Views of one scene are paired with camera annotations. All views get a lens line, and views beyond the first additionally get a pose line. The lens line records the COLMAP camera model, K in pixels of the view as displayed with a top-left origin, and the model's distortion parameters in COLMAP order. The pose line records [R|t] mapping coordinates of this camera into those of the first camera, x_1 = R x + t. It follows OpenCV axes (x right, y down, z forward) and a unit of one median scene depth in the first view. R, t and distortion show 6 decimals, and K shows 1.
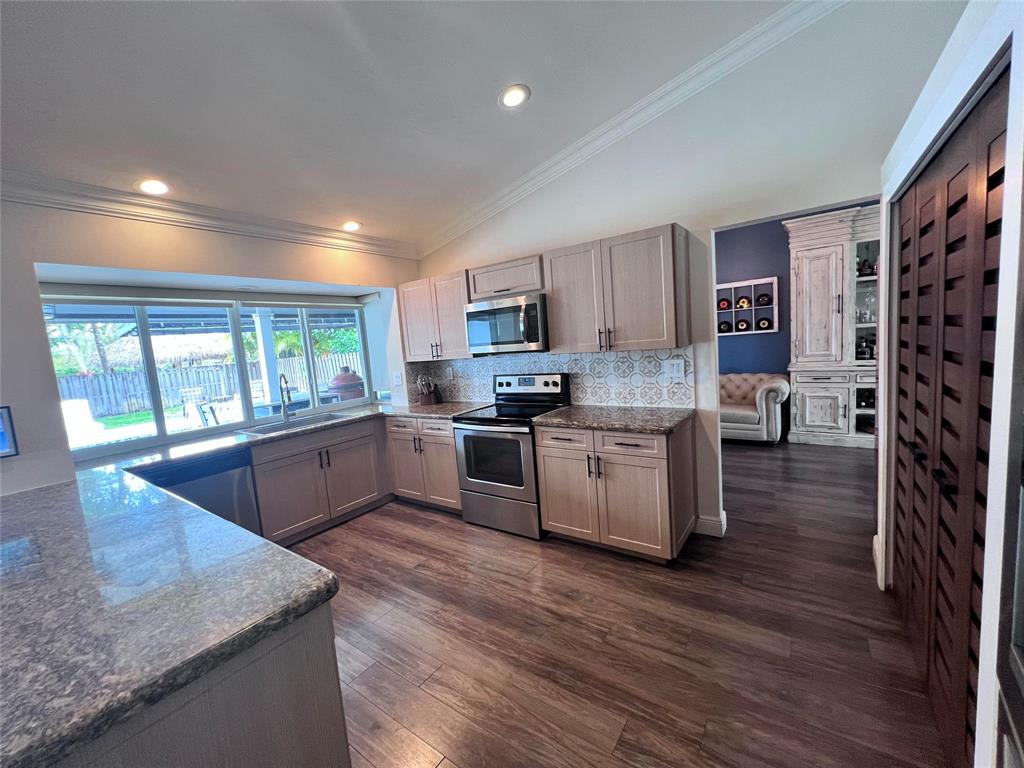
lens RADIAL K [[409.6, 0, 512.1], [0, 409.6, 382.6], [0, 0, 1]] dist [-0.000718, -0.000300]
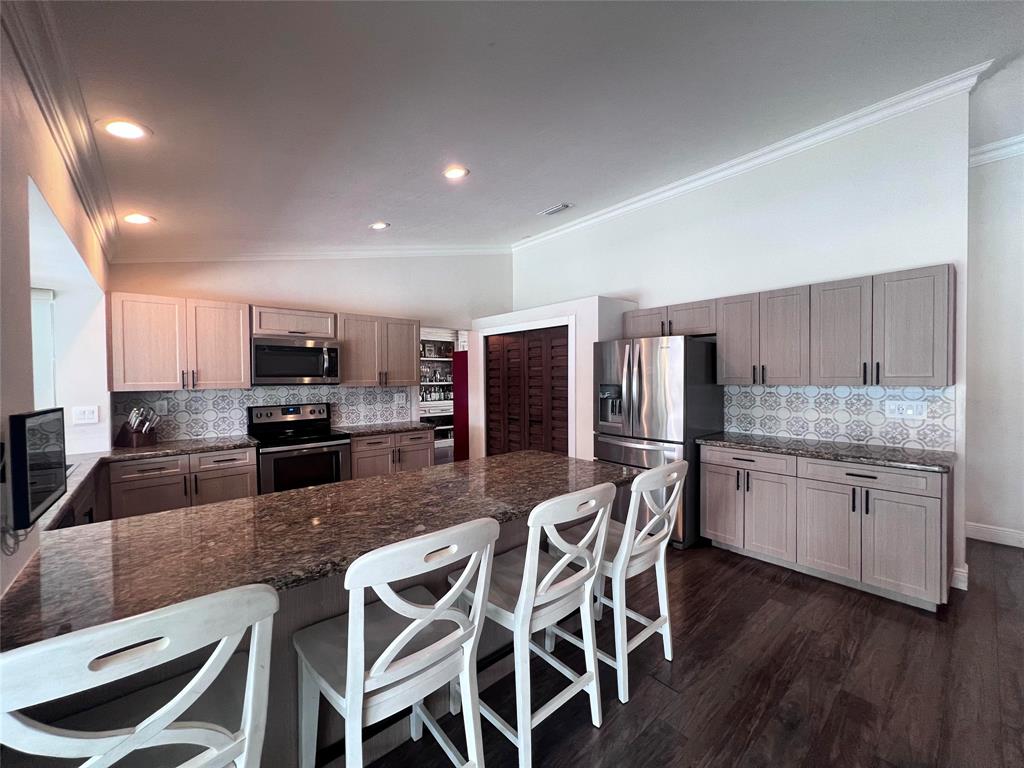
lens RADIAL K [[409.6, 0, 506.8], [0, 409.6, 386.4], [0, 0, 1]] dist [-0.000718, -0.000300]
pose [[0.240112, 0.058156, 0.969002, -1.080890], [0.089259, 0.992652, -0.081694, 0.088556], [-0.966633, 0.106108, 0.233156, 0.153585]]
